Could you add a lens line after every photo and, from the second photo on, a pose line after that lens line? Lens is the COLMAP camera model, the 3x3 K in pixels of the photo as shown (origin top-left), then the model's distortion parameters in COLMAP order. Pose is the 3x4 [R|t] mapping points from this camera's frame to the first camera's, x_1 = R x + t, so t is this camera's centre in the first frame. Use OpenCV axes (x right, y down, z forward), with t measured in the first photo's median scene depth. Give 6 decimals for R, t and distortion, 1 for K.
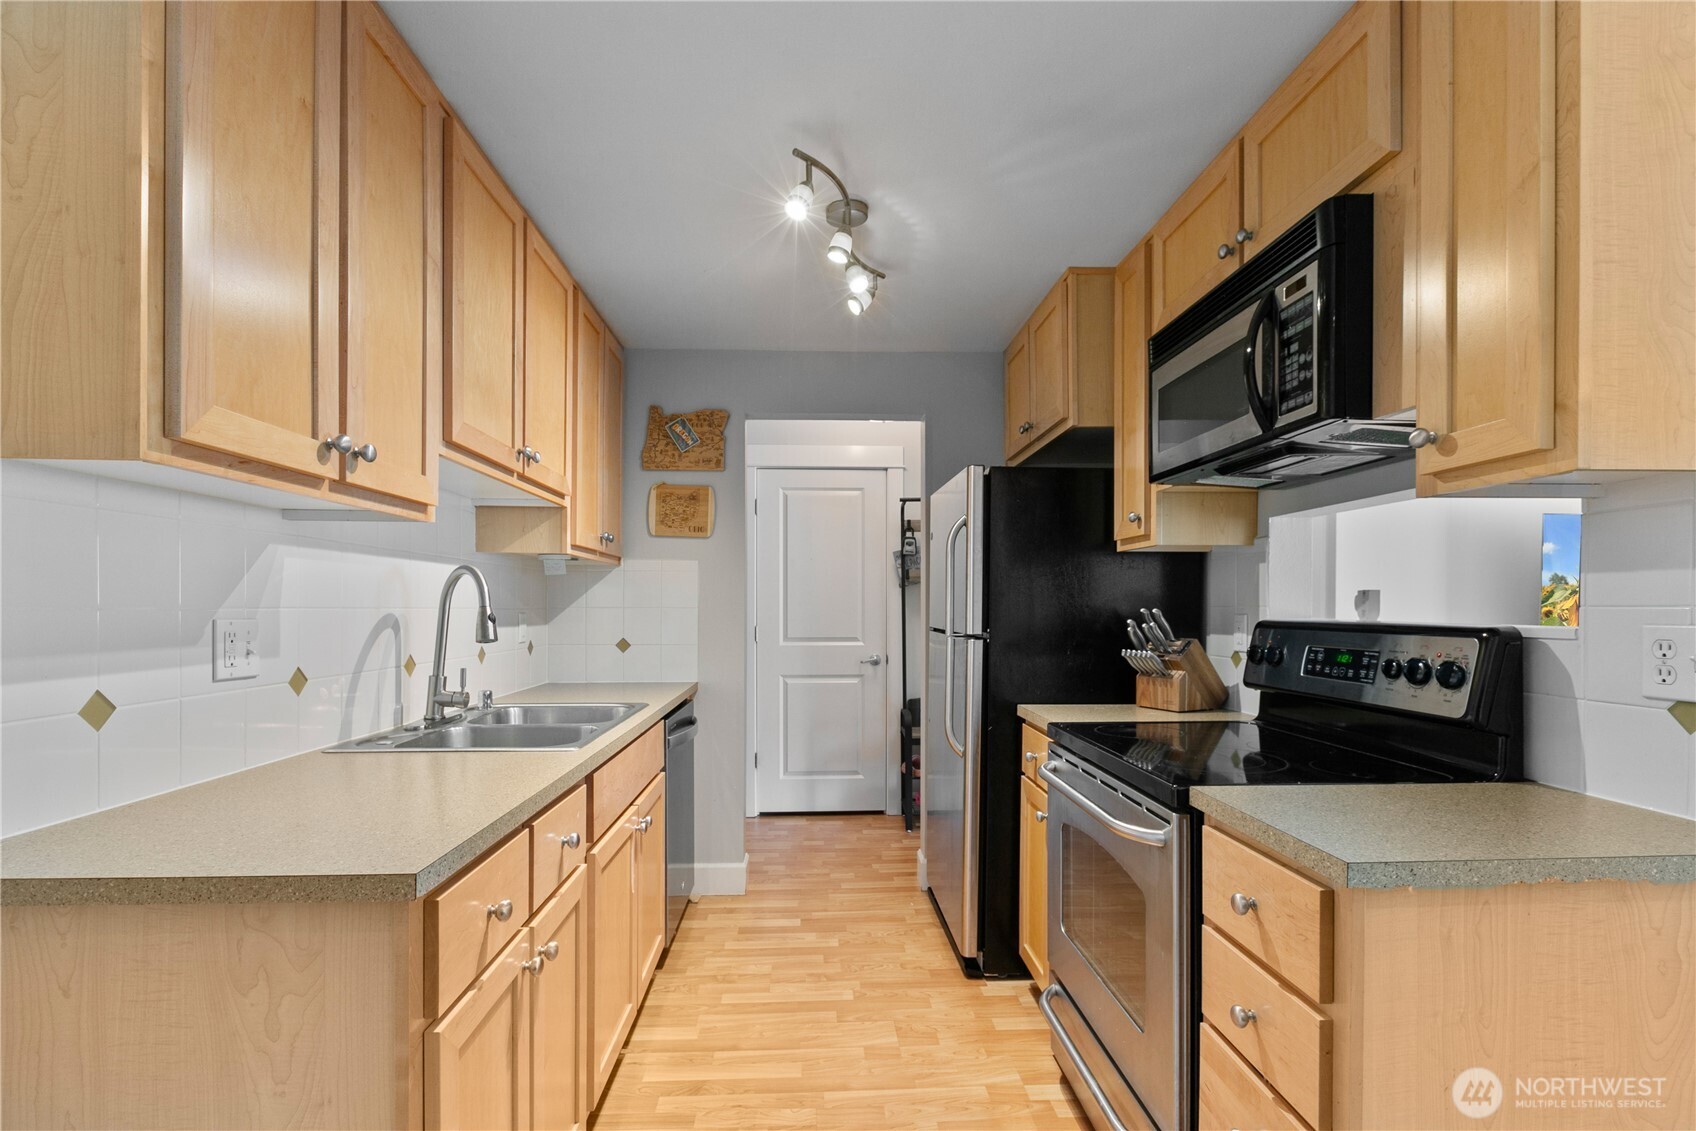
lens RADIAL K [[792.4, 0, 850.9], [0, 792.4, 599.6], [0, 0, 1]] dist [0.004036, -0.000144]
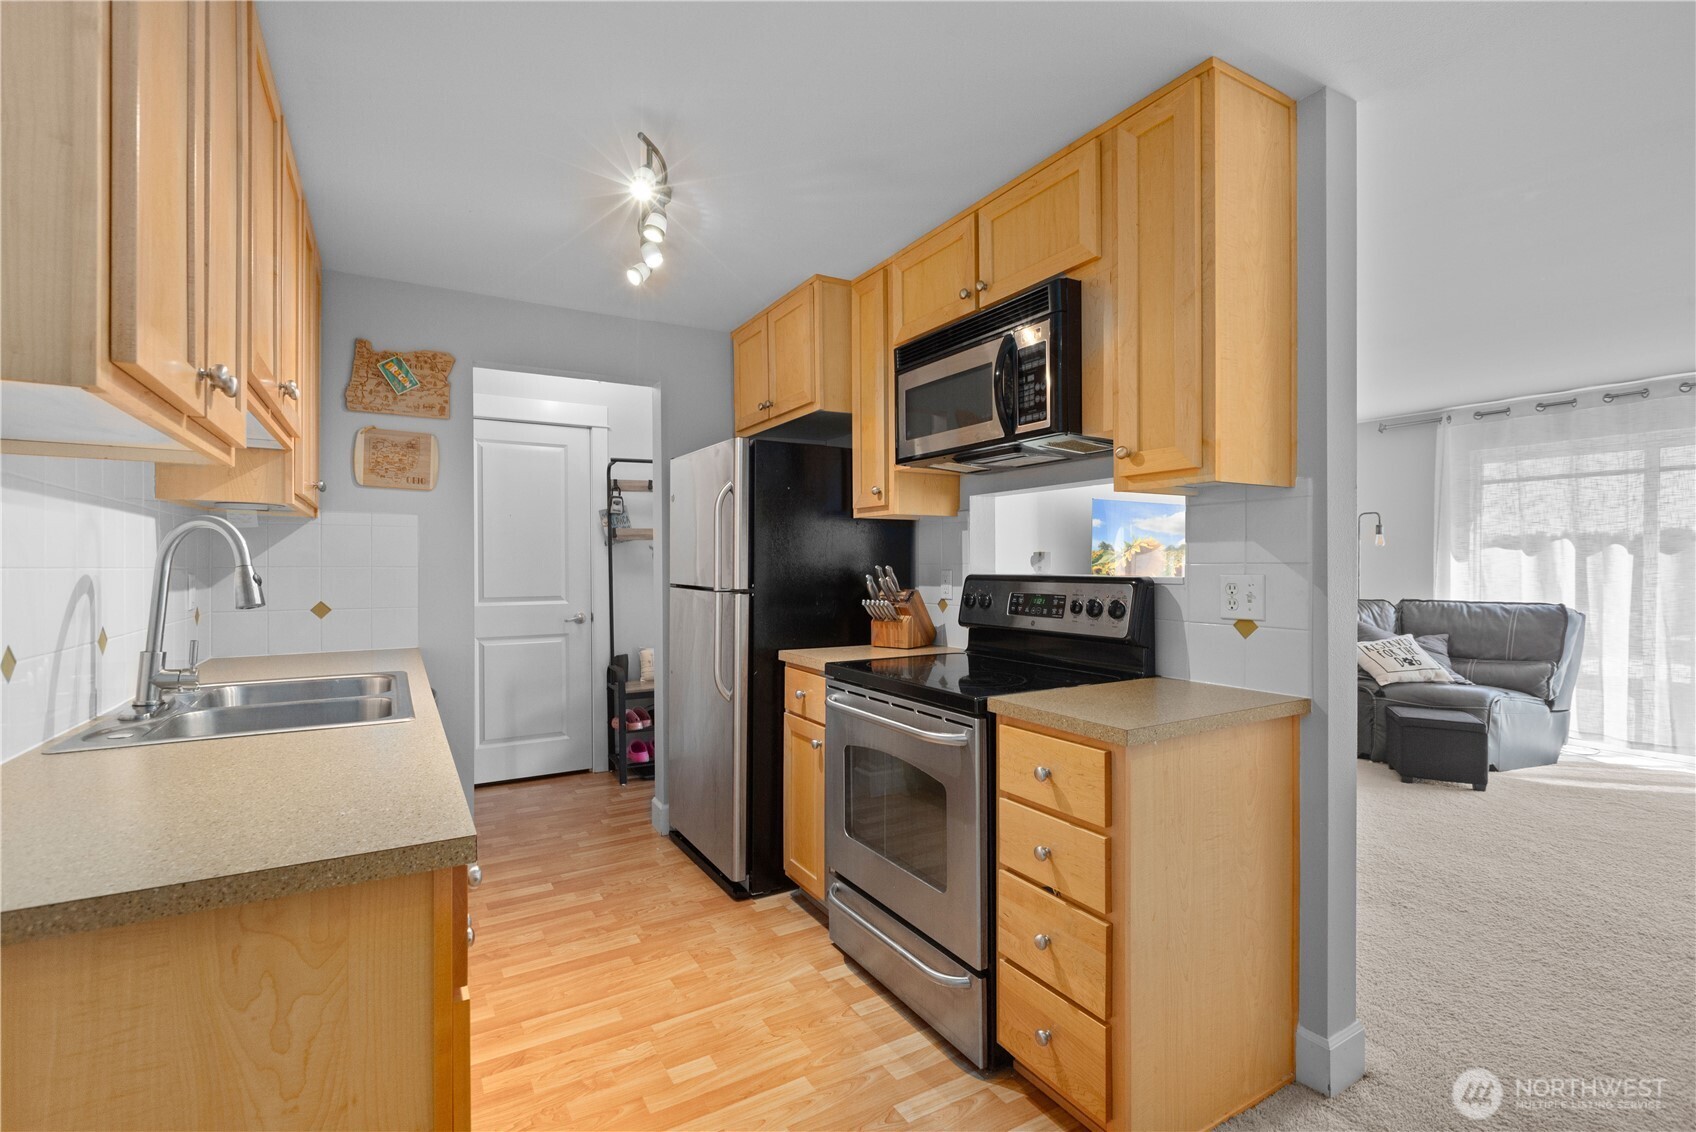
lens RADIAL K [[770.8, 0, 853.0], [0, 770.8, 549.5], [0, 0, 1]] dist [0.003483, 0.000518]
pose [[0.882199, 0.006861, 0.470826, -0.253191], [-0.001891, 0.999937, -0.011029, -0.000630], [-0.470872, 0.008839, 0.882157, -0.032157]]
